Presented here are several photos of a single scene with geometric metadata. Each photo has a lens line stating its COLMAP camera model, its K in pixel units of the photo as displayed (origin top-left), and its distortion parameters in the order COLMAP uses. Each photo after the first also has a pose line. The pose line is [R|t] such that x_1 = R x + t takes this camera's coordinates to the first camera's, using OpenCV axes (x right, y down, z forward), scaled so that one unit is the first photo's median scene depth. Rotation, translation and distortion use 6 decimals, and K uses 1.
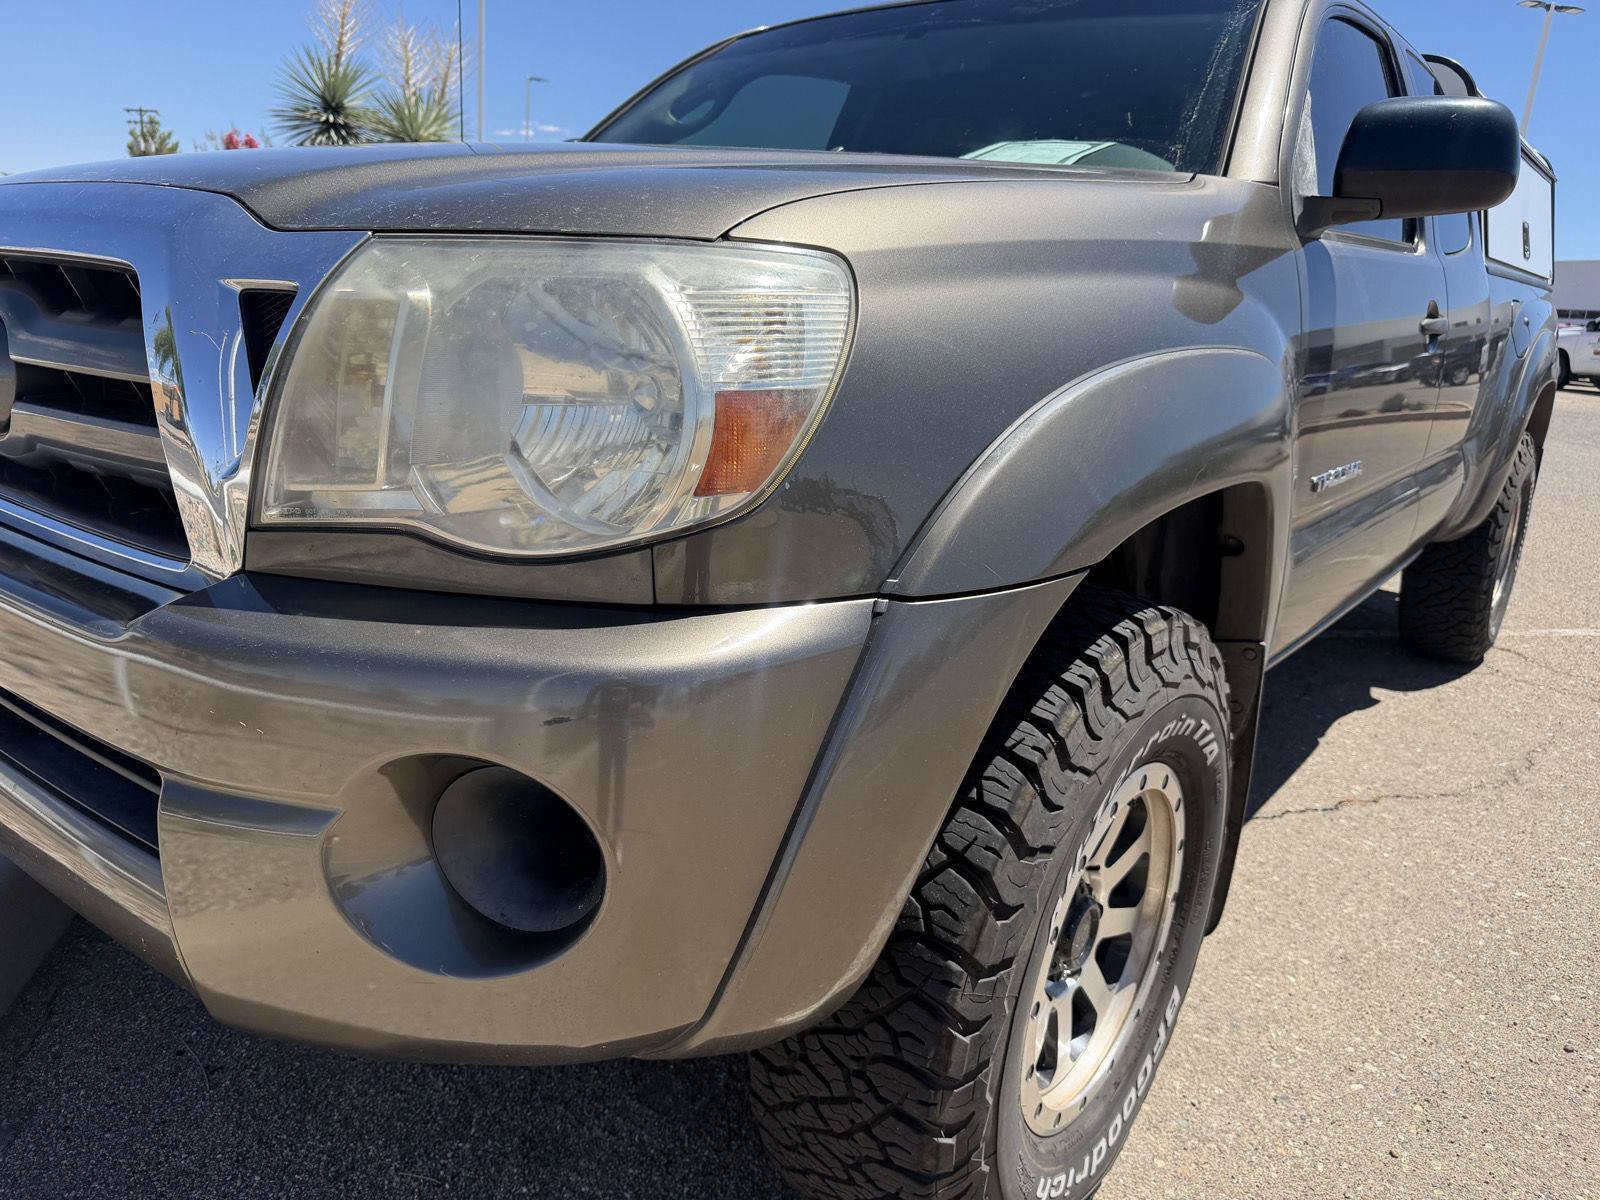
lens RADIAL K [[1144.1, 0, 807.7], [0, 1144.1, 609.0], [0, 0, 1]] dist [0.015430, -0.023570]
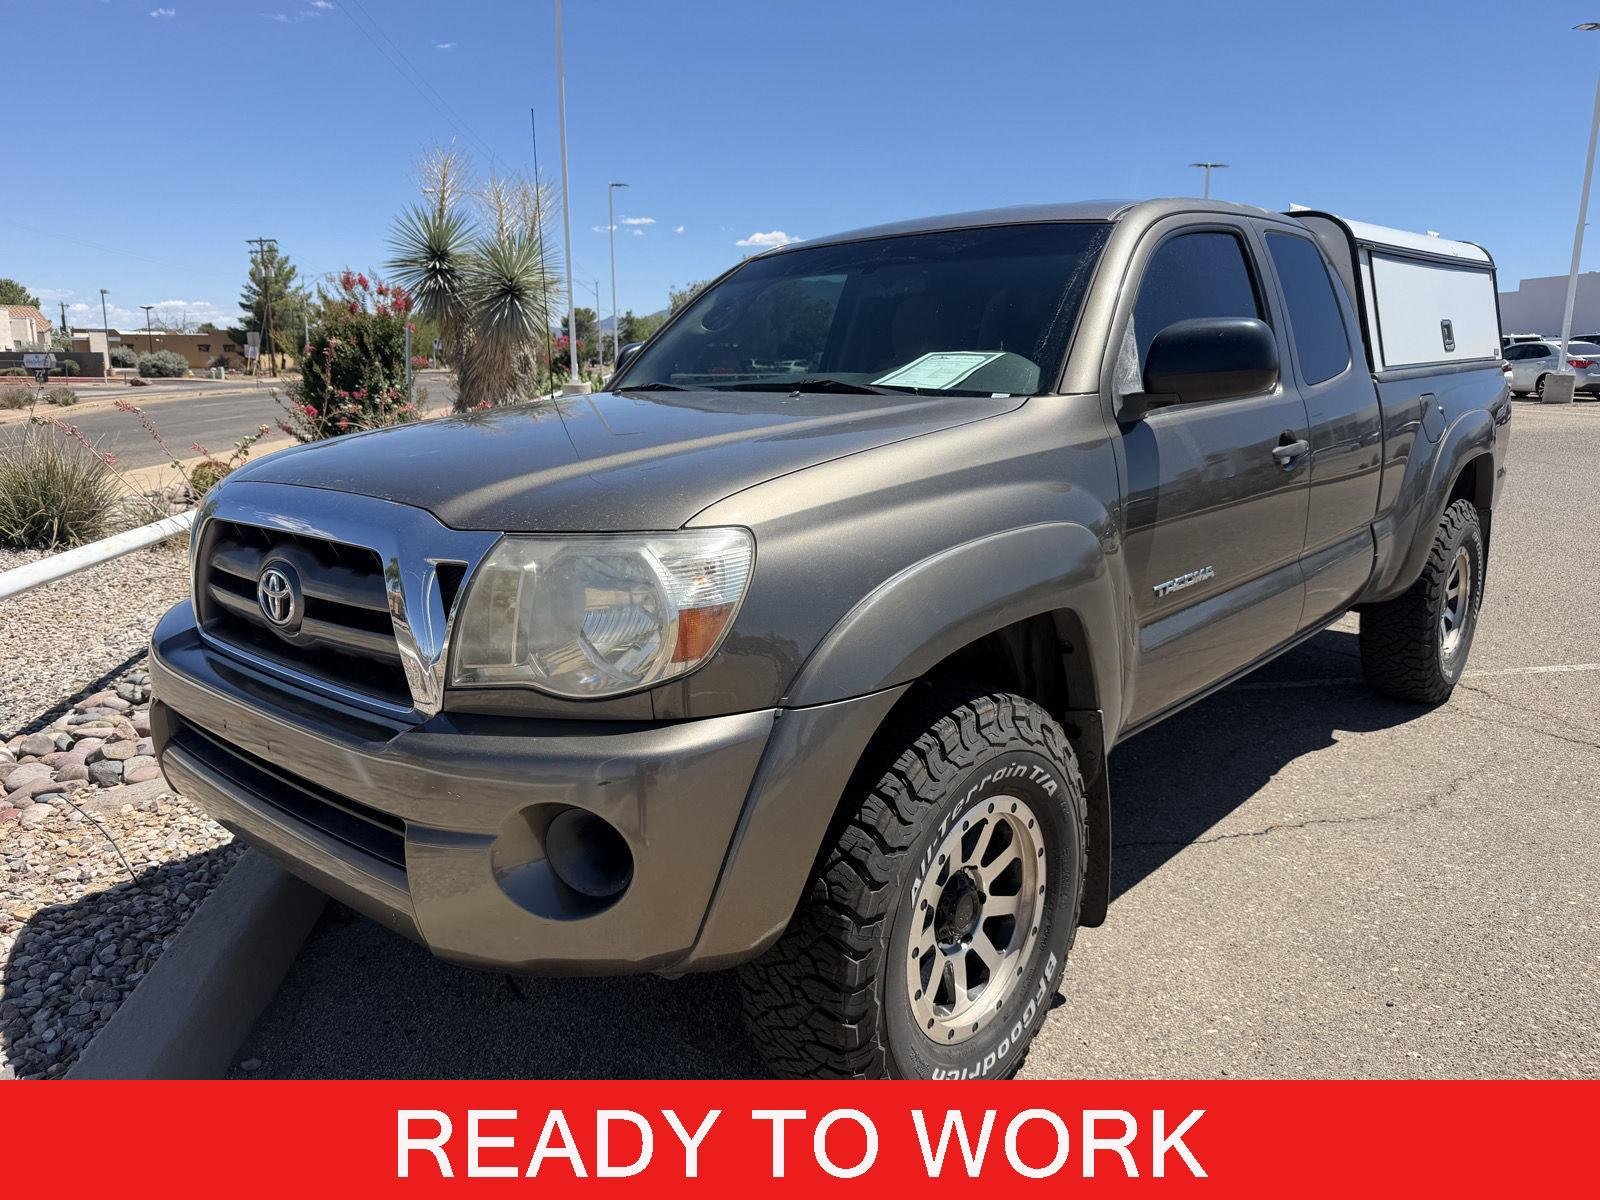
lens RADIAL K [[1144.1, 0, 800.9], [0, 1144.1, 586.4], [0, 0, 1]] dist [0.015430, -0.023570]
pose [[0.994258, -0.060325, -0.088382, 0.218898], [0.053582, 0.995607, -0.076778, -0.049402], [0.092625, 0.071601, 0.993123, -0.672101]]
